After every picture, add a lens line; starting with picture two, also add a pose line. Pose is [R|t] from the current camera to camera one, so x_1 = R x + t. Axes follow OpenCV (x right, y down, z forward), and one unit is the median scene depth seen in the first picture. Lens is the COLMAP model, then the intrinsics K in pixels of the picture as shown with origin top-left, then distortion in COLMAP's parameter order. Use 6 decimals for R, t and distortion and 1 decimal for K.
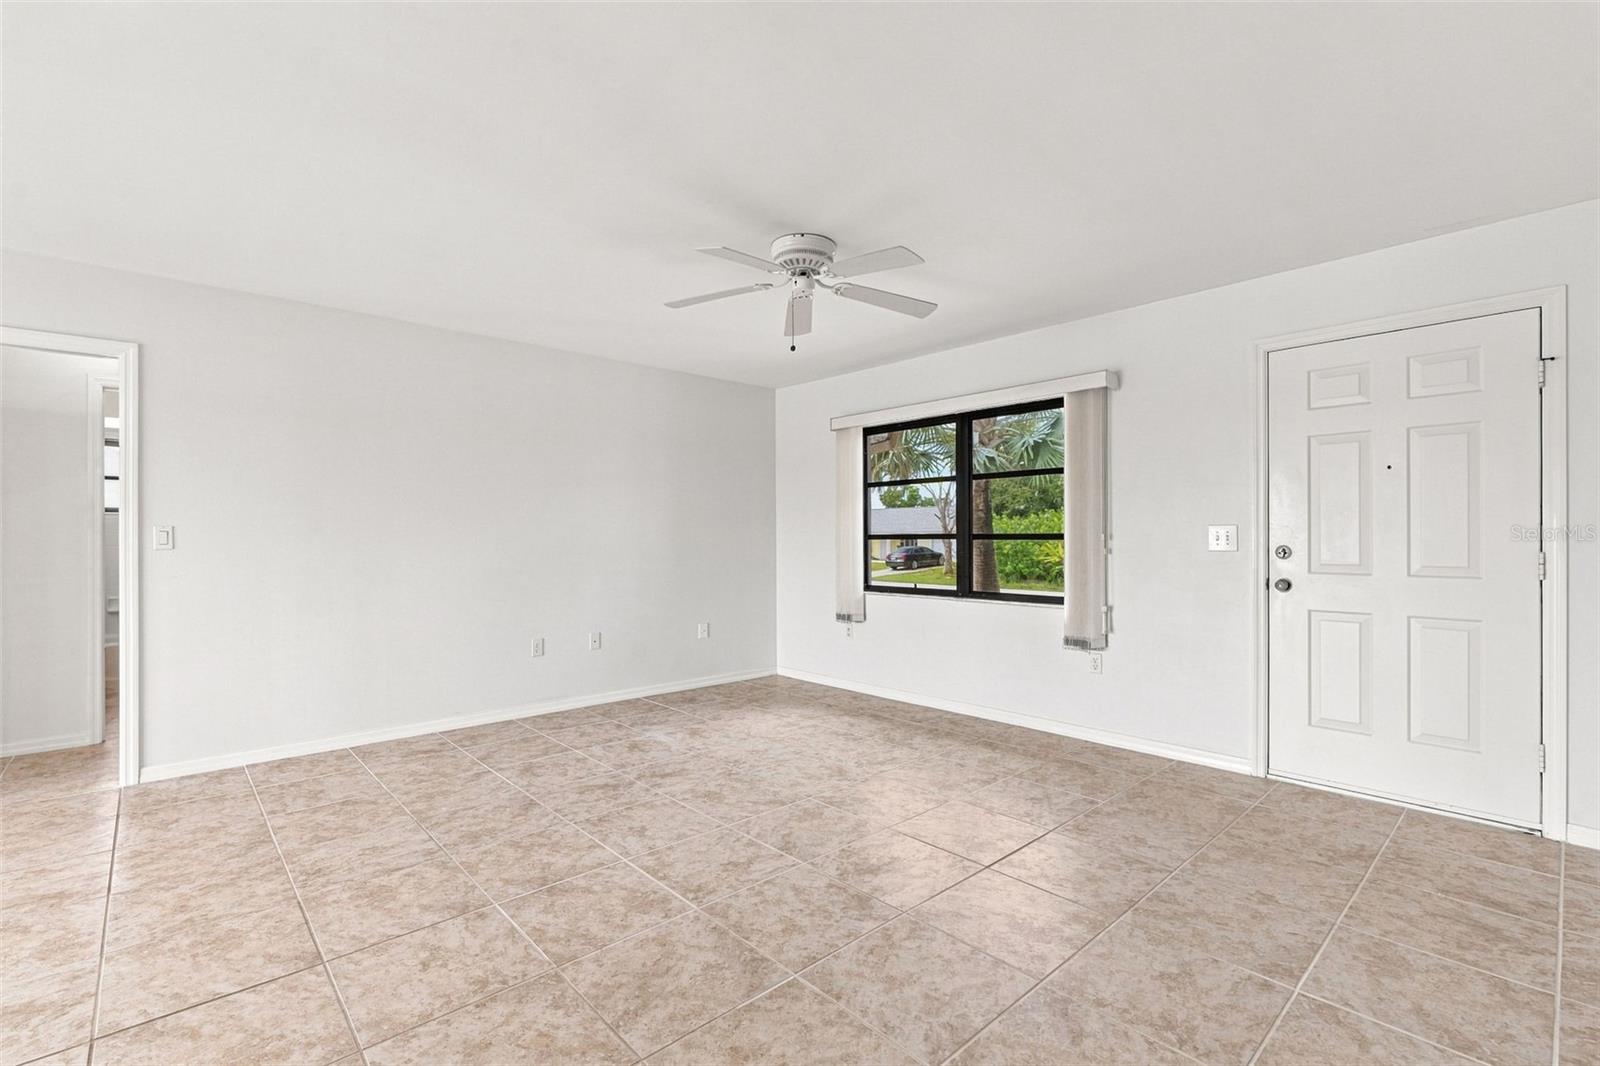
lens RADIAL K [[721.4, 0, 794.0], [0, 721.4, 524.1], [0, 0, 1]] dist [-0.002828, -0.000016]
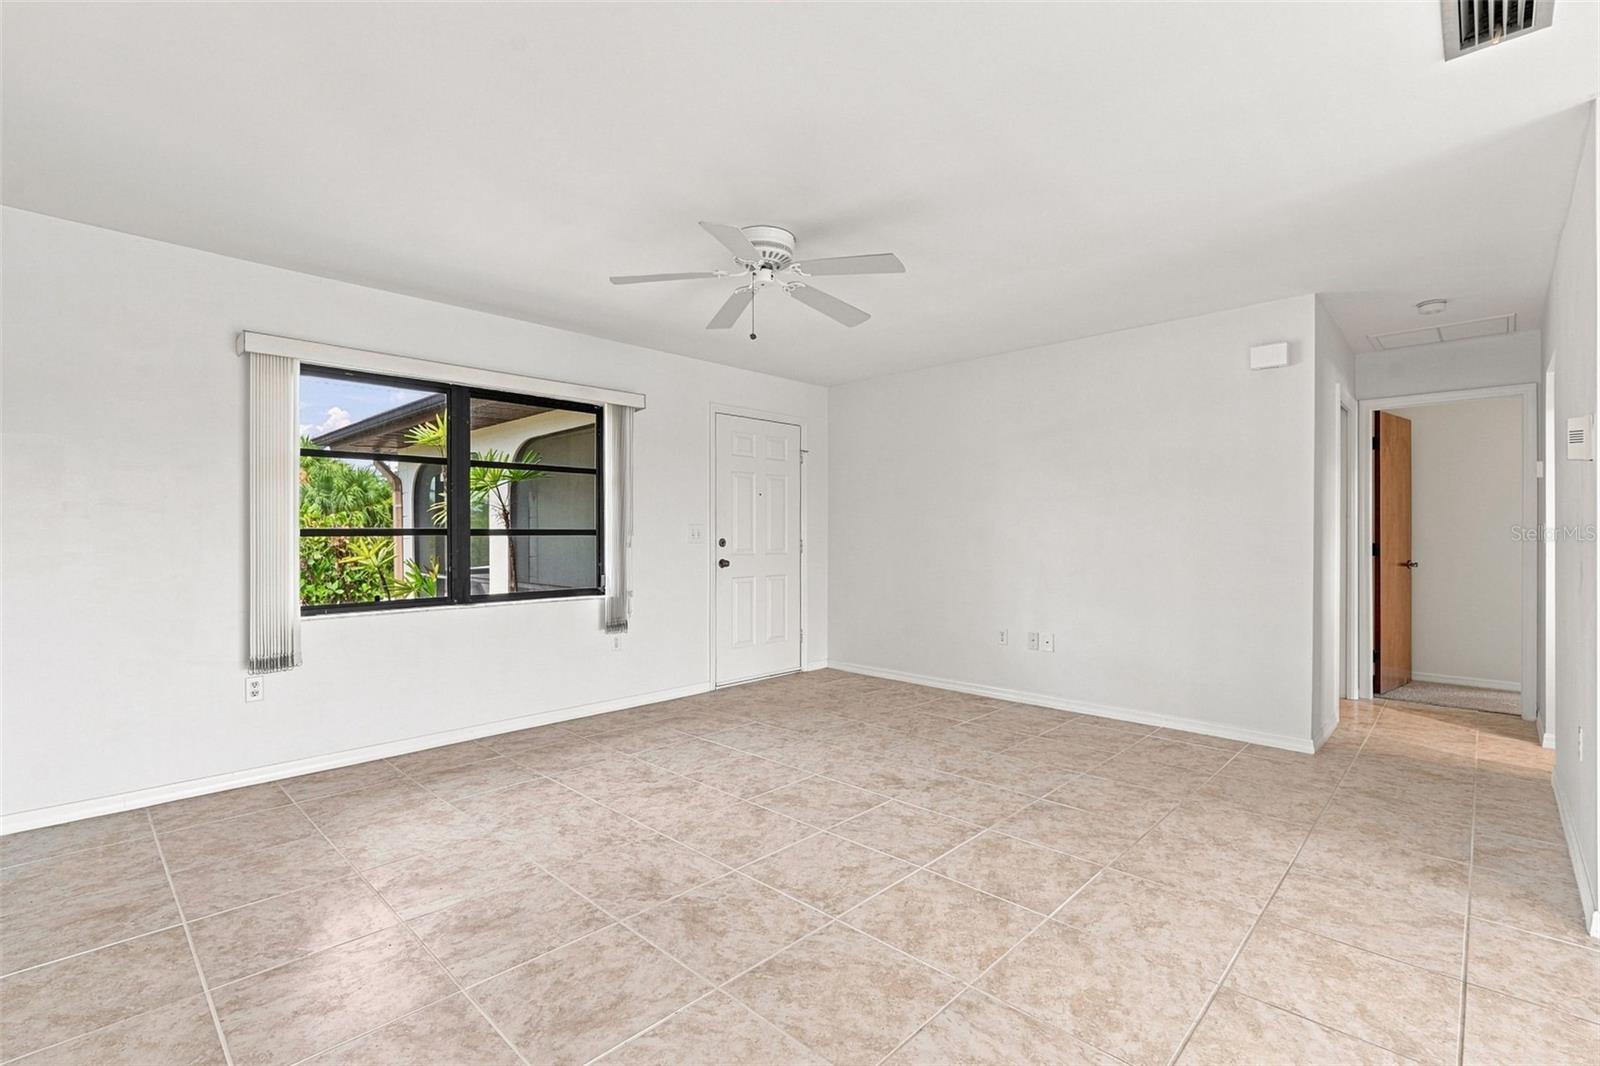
lens RADIAL K [[715.3, 0, 806.7], [0, 715.3, 533.0], [0, 0, 1]] dist [-0.005795, -0.000172]
pose [[-0.078773, 0.002202, 0.996890, -0.892592], [-0.018832, 0.999816, -0.003697, 0.019442], [-0.996715, -0.019065, -0.078717, 0.941124]]
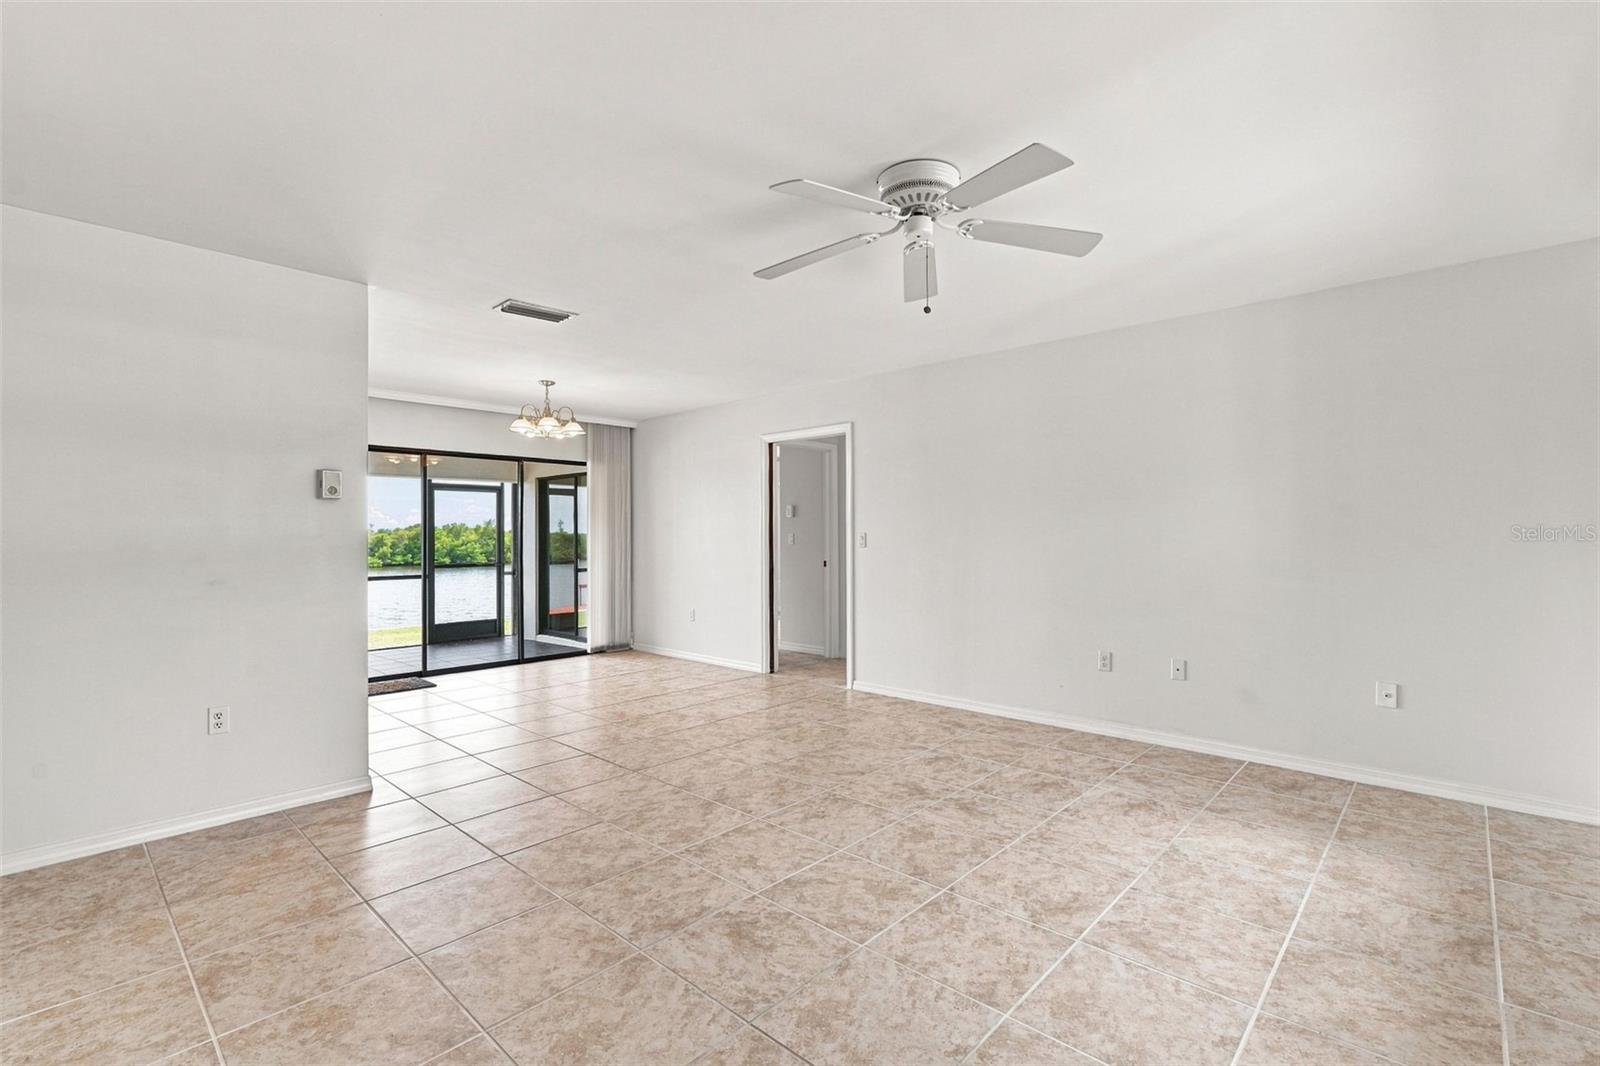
lens RADIAL K [[721.4, 0, 794.0], [0, 721.4, 524.1], [0, 0, 1]] dist [-0.002828, -0.000016]
pose [[0.077691, -0.012840, -0.996895, 0.729349], [0.022249, 0.999690, -0.011142, -0.002708], [0.996729, -0.021315, 0.077952, 0.742797]]
